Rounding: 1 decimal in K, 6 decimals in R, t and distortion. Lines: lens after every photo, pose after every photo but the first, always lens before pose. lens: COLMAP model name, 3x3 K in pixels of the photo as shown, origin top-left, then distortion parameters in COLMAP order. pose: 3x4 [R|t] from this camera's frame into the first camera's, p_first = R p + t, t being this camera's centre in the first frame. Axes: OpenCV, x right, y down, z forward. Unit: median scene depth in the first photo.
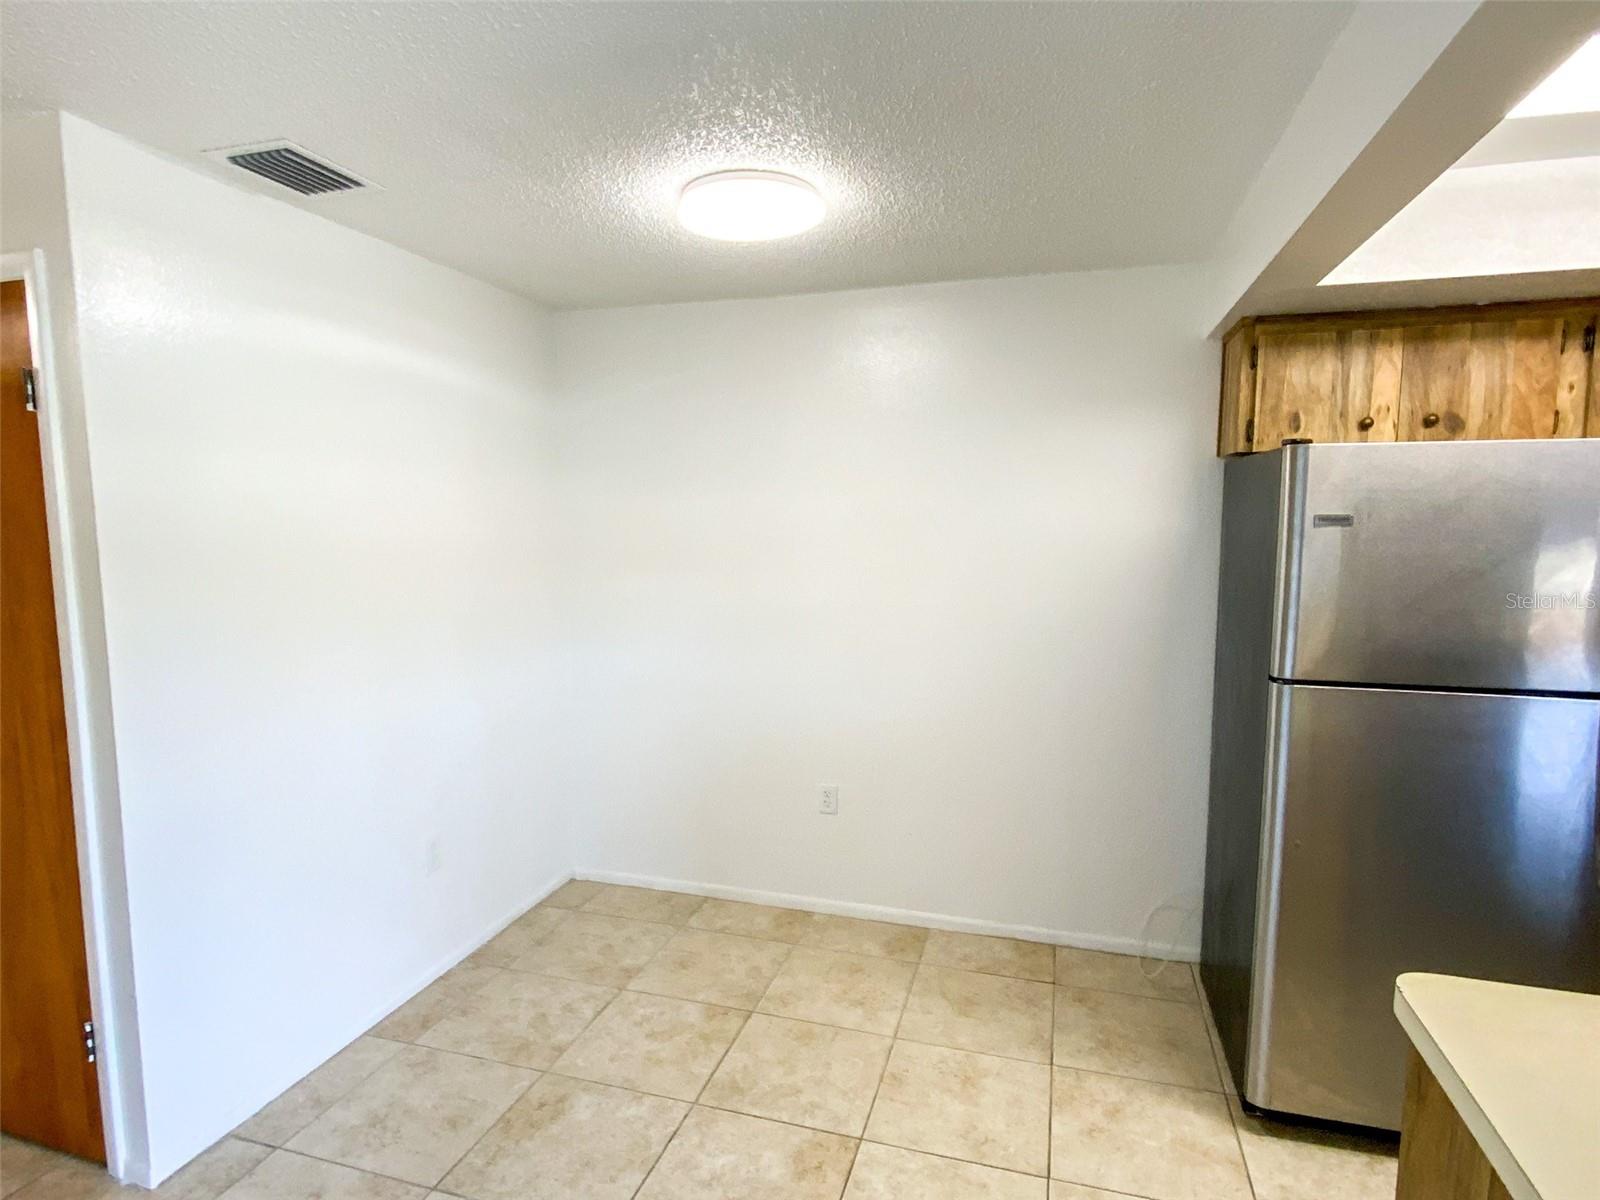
lens RADIAL K [[850.6, 0, 812.0], [0, 850.6, 593.3], [0, 0, 1]] dist [0.002960, 0.000174]
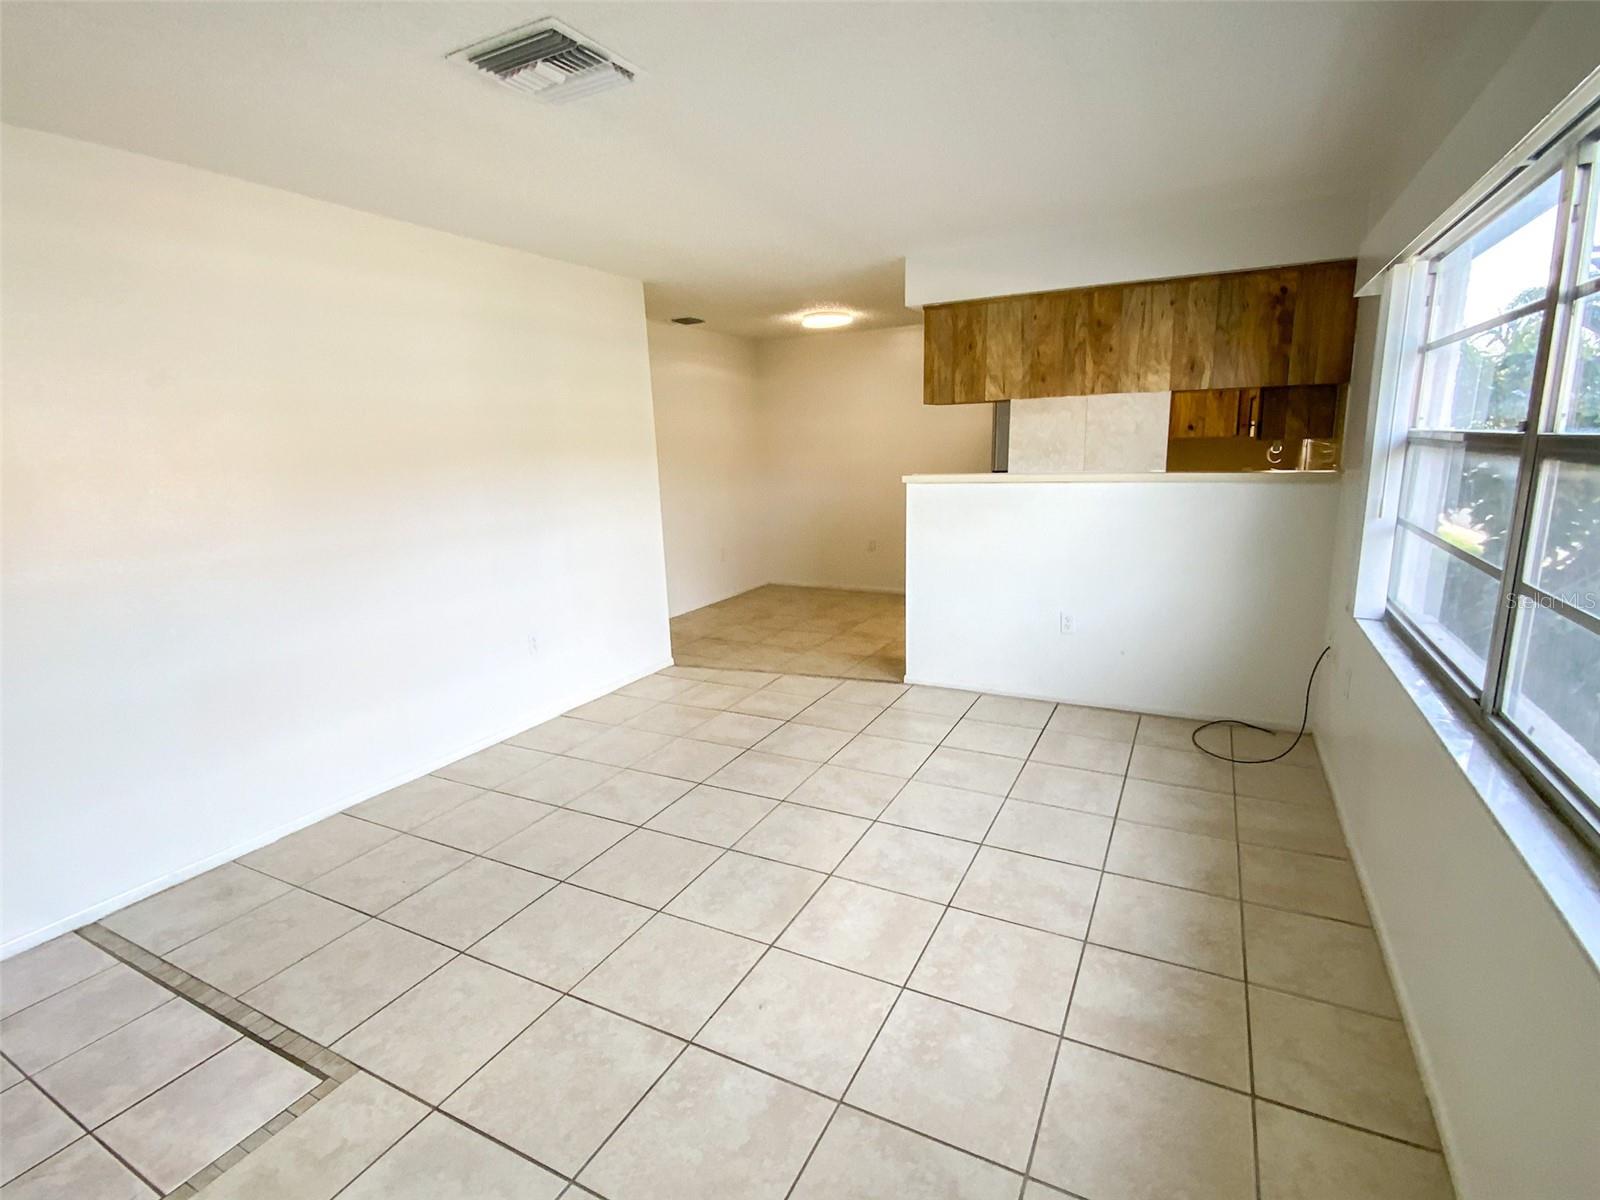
lens RADIAL K [[768.4, 0, 800.0], [0, 768.4, 600.0], [0, 0, 1]] dist [0.002518, -0.001531]
pose [[0.979786, 0.006510, -0.199942, 0.365651], [0.016520, 0.993424, 0.113297, 0.206172], [0.199364, -0.114310, 0.973235, -1.678364]]
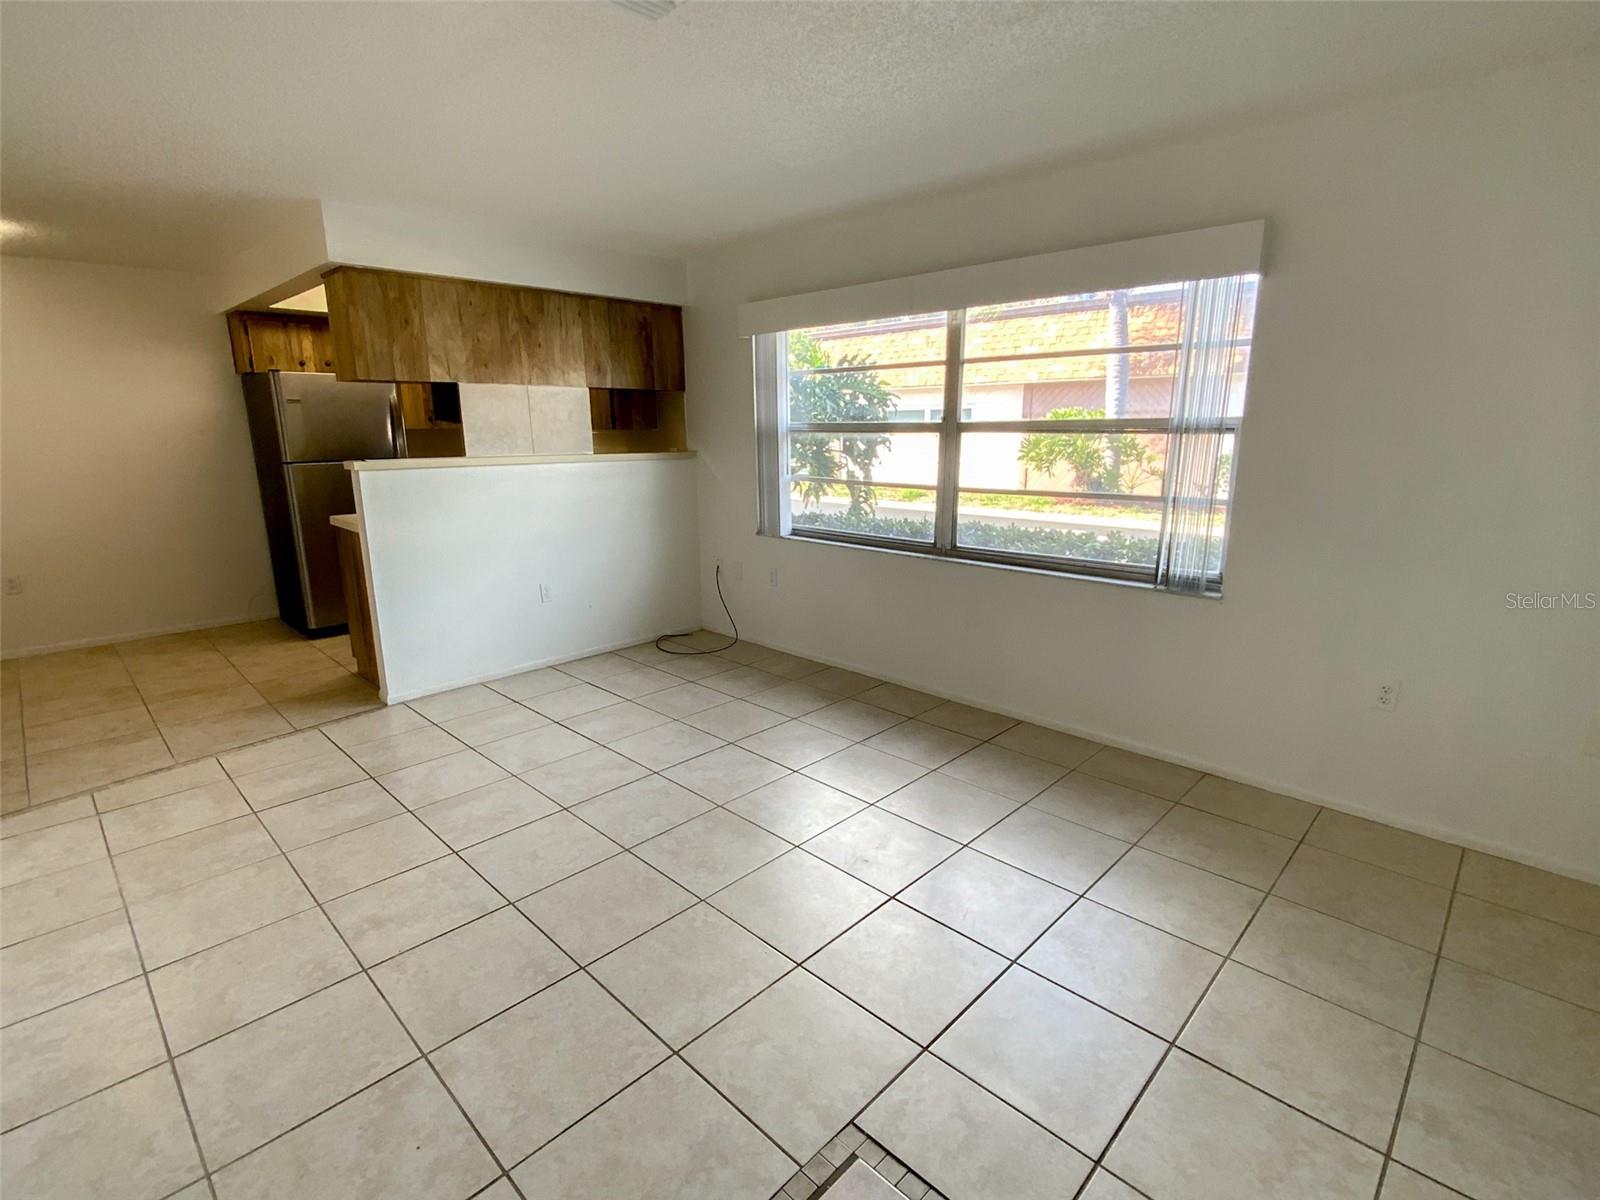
lens RADIAL K [[768.4, 0, 800.0], [0, 768.4, 600.0], [0, 0, 1]] dist [0.002518, -0.001531]
pose [[0.469784, -0.208282, 0.857858, -0.727712], [0.088927, 0.977990, 0.188751, 0.179358], [-0.878291, -0.012386, 0.477967, -1.343170]]
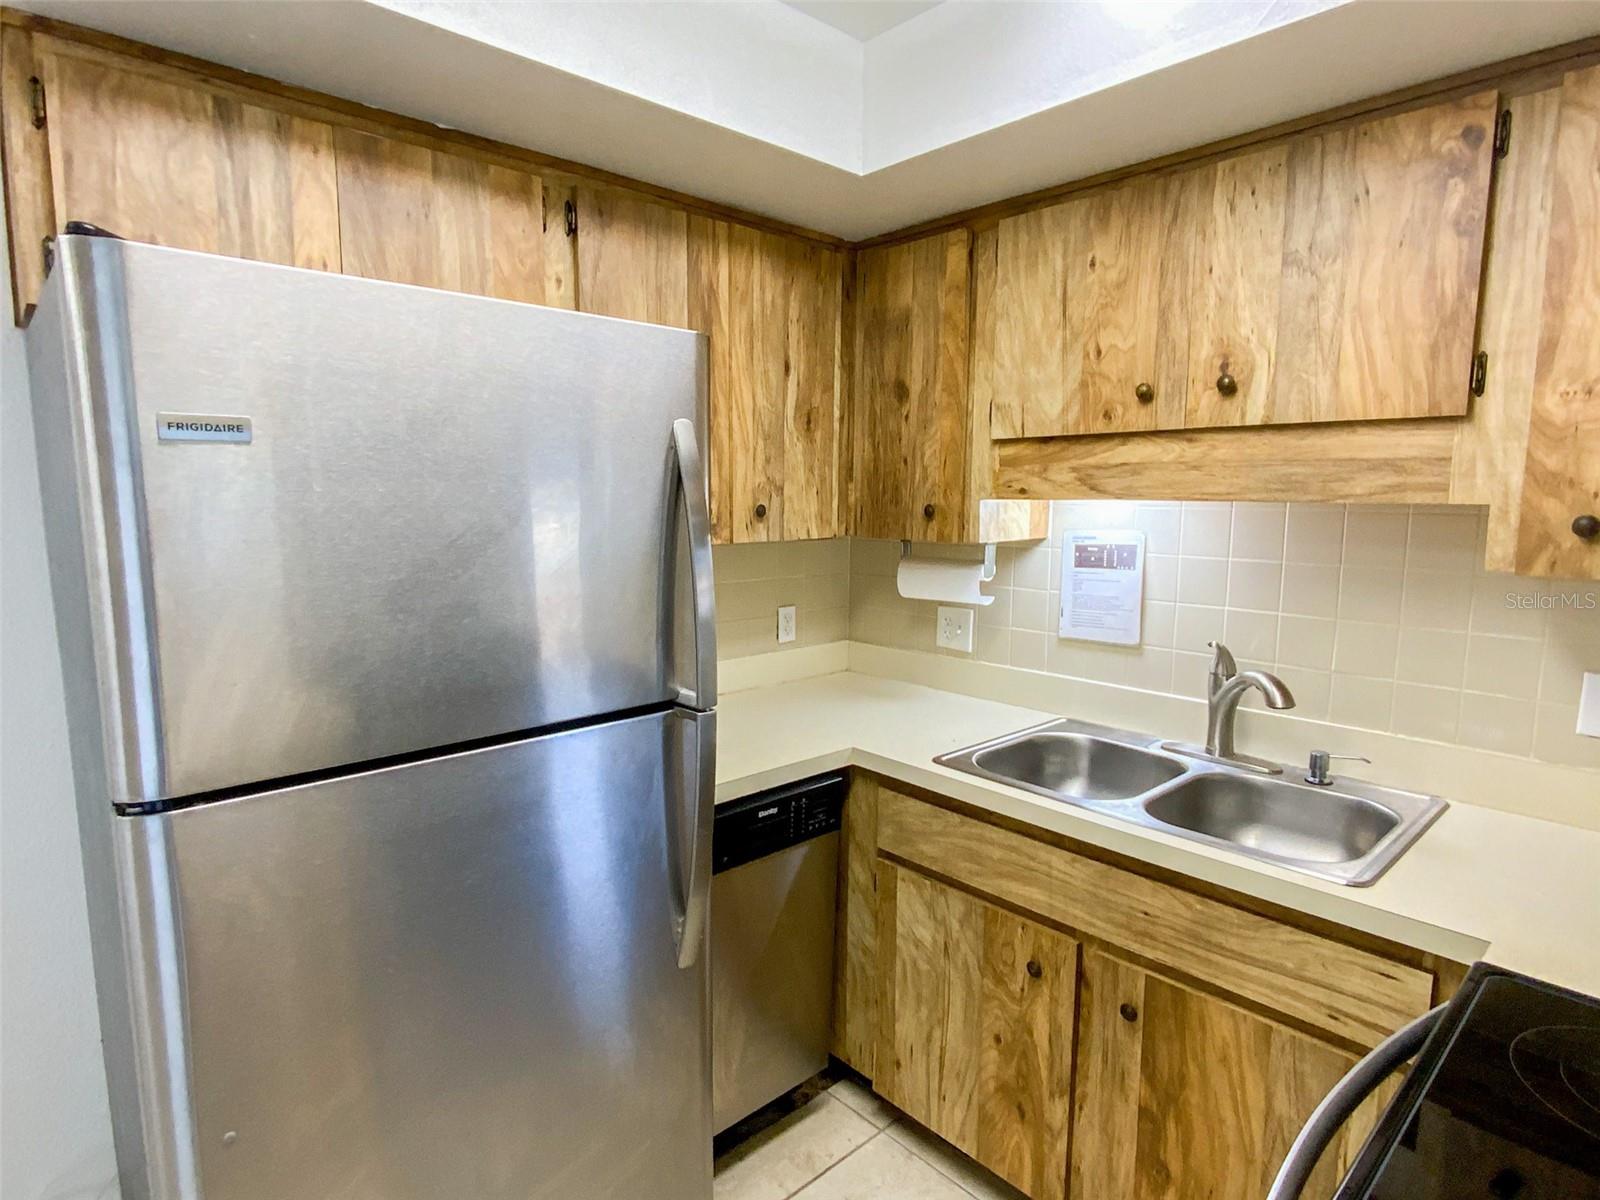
lens RADIAL K [[872.6, 0, 799.1], [0, 872.6, 607.2], [0, 0, 1]] dist [-0.002602, 0.000332]
pose [[0.516039, -0.112938, 0.849087, 0.311360], [0.078051, 0.993346, 0.084690, -0.008074], [-0.853002, 0.022569, 0.521420, 0.416713]]
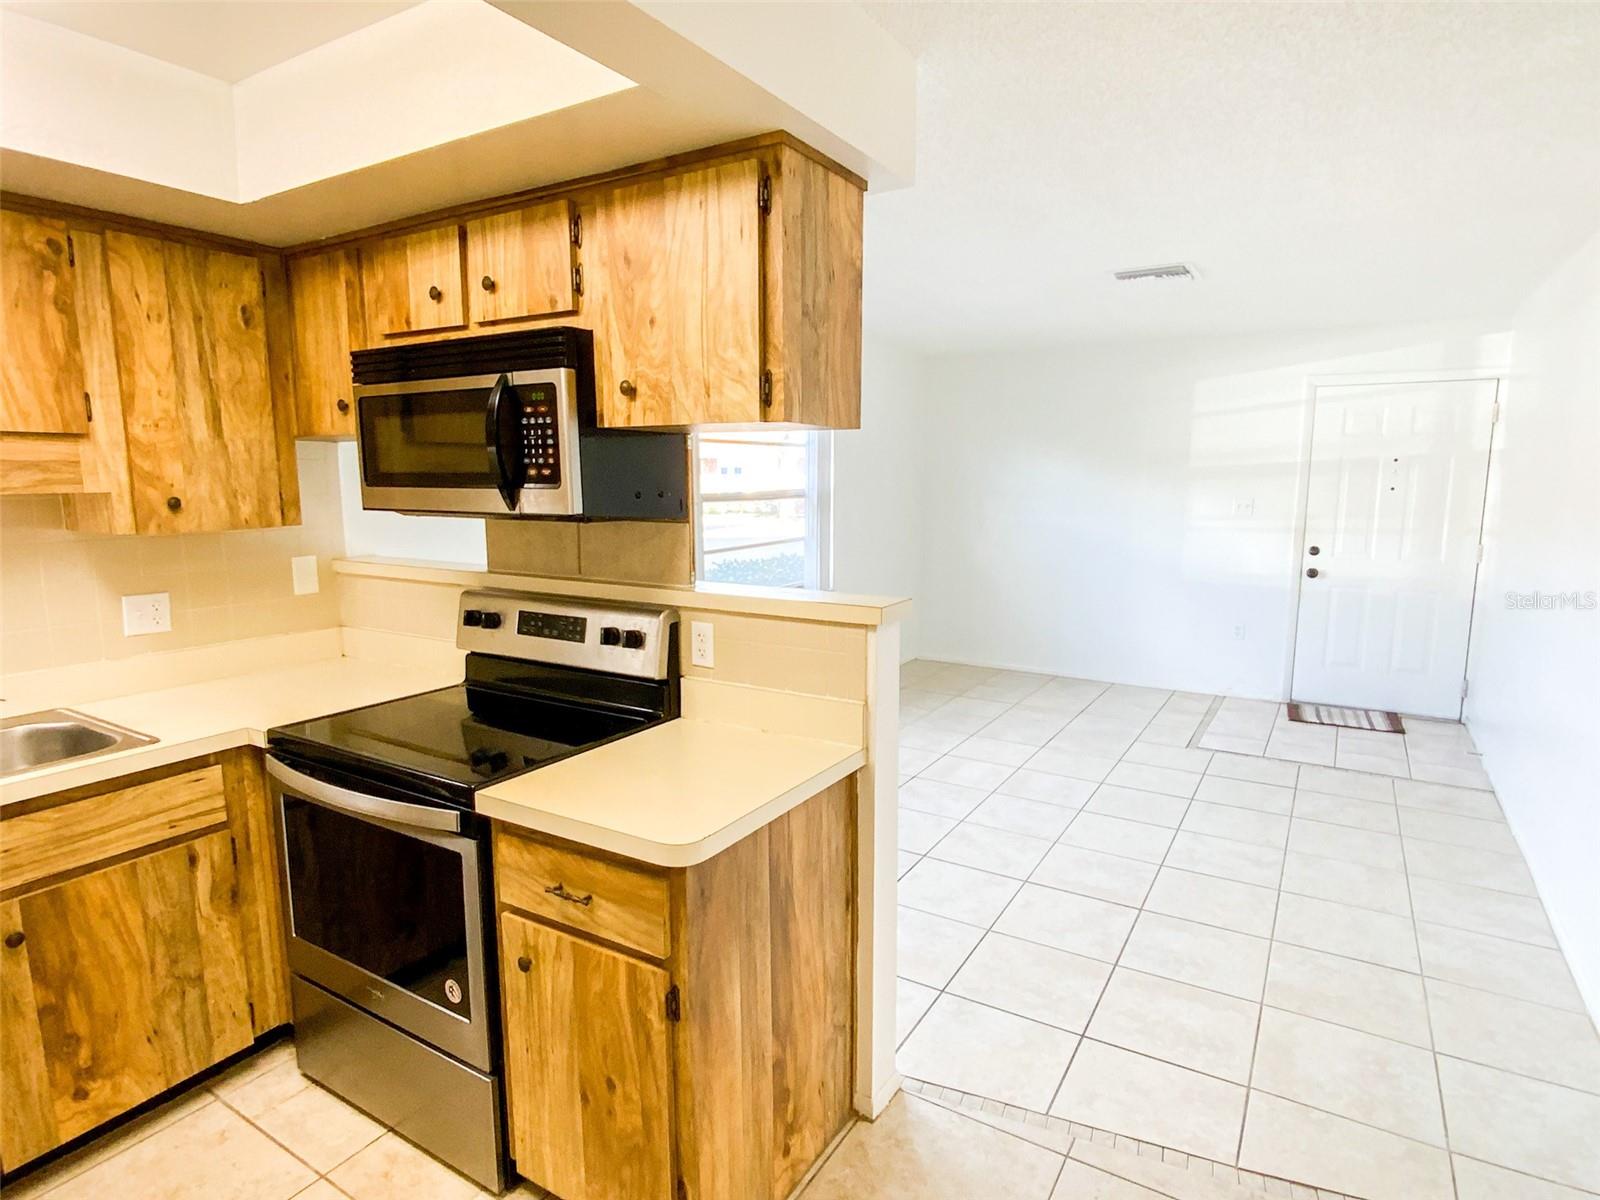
lens RADIAL K [[887.0, 0, 800.0], [0, 887.0, 600.0], [0, 0, 1]] dist [-0.000073, -0.002148]
pose [[-0.964066, -0.039322, 0.262737, 0.114834], [0.023985, 0.972063, 0.233492, -0.080004], [-0.264579, 0.231403, -0.936190, 1.026018]]
